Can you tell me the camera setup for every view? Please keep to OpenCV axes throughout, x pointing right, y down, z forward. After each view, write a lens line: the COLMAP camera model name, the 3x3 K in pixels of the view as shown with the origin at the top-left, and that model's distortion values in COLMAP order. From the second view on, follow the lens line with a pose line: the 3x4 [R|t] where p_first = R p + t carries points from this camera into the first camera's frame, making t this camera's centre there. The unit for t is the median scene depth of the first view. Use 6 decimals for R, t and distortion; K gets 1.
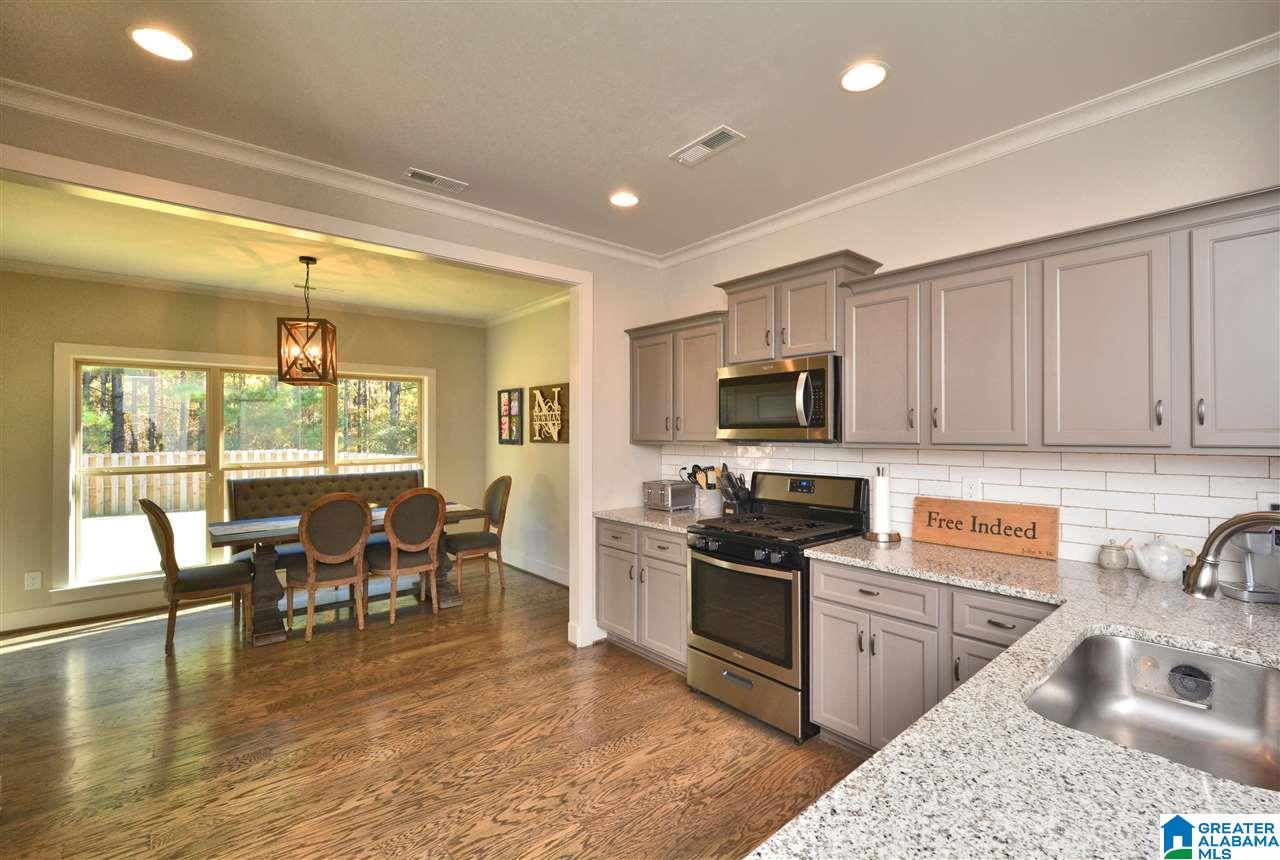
lens RADIAL K [[552.6, 0, 647.4], [0, 552.6, 424.2], [0, 0, 1]] dist [0.003164, -0.001676]
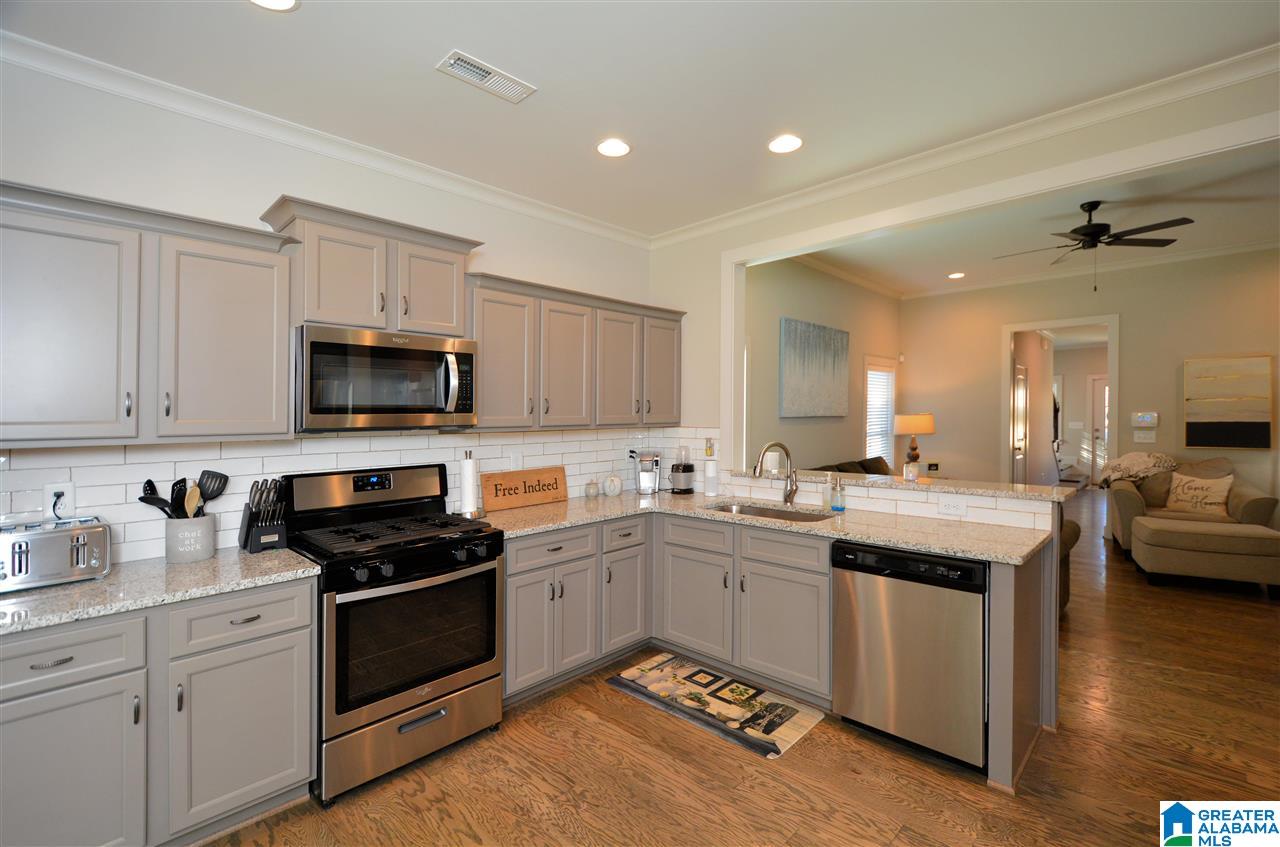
lens RADIAL K [[553.9, 0, 648.1], [0, 553.9, 423.5], [0, 0, 1]] dist [0.001141, 0.000017]
pose [[-0.075548, -0.009432, 0.997098, -0.595097], [-0.002603, 0.999954, 0.009261, 0.012560], [-0.997139, -0.001896, -0.075569, 0.644606]]
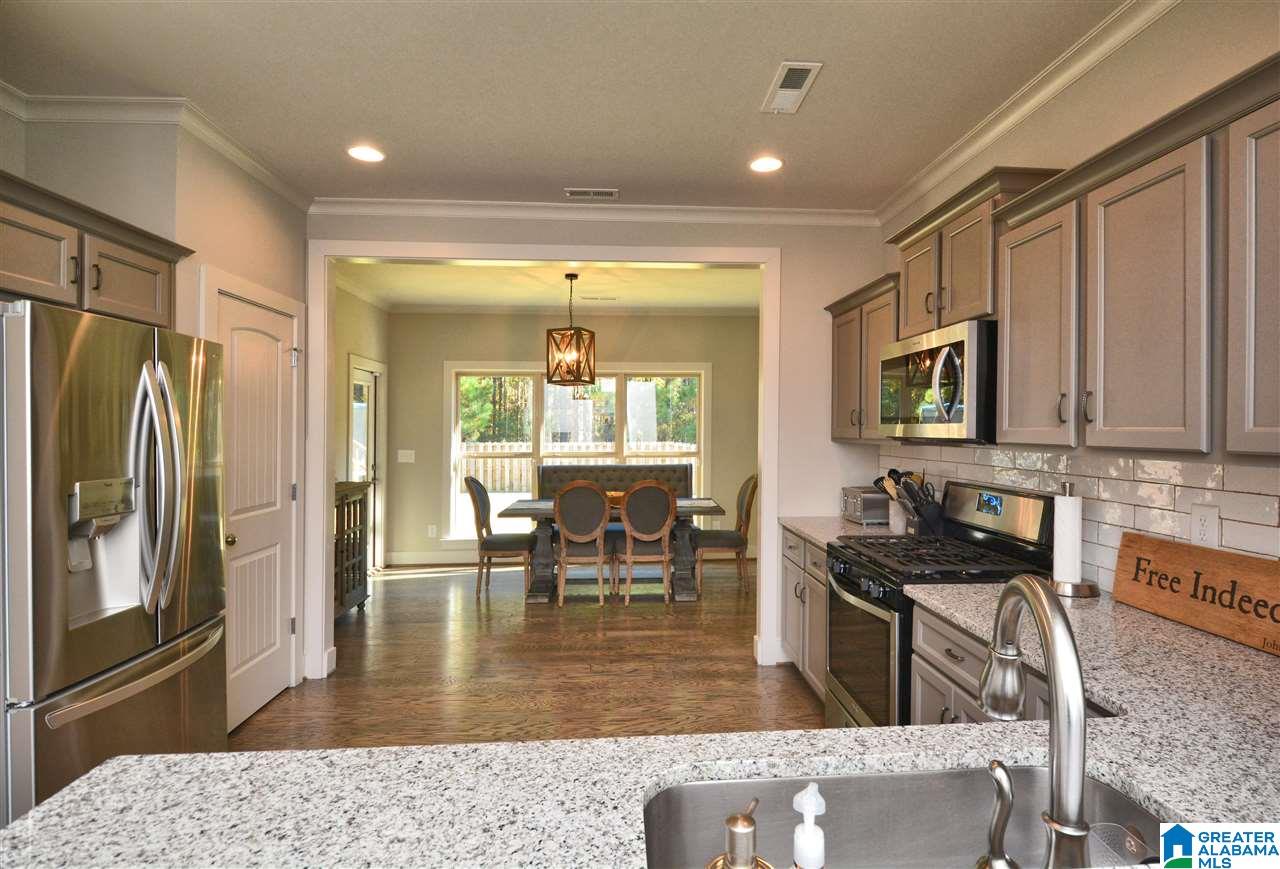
lens RADIAL K [[627.3, 0, 663.0], [0, 627.3, 421.4], [0, 0, 1]] dist [-0.002829, -0.002280]
pose [[0.800726, -0.001306, -0.599030, 0.426303], [0.005206, 0.999975, 0.004778, -0.001336], [0.599009, -0.006944, 0.800713, 0.096631]]
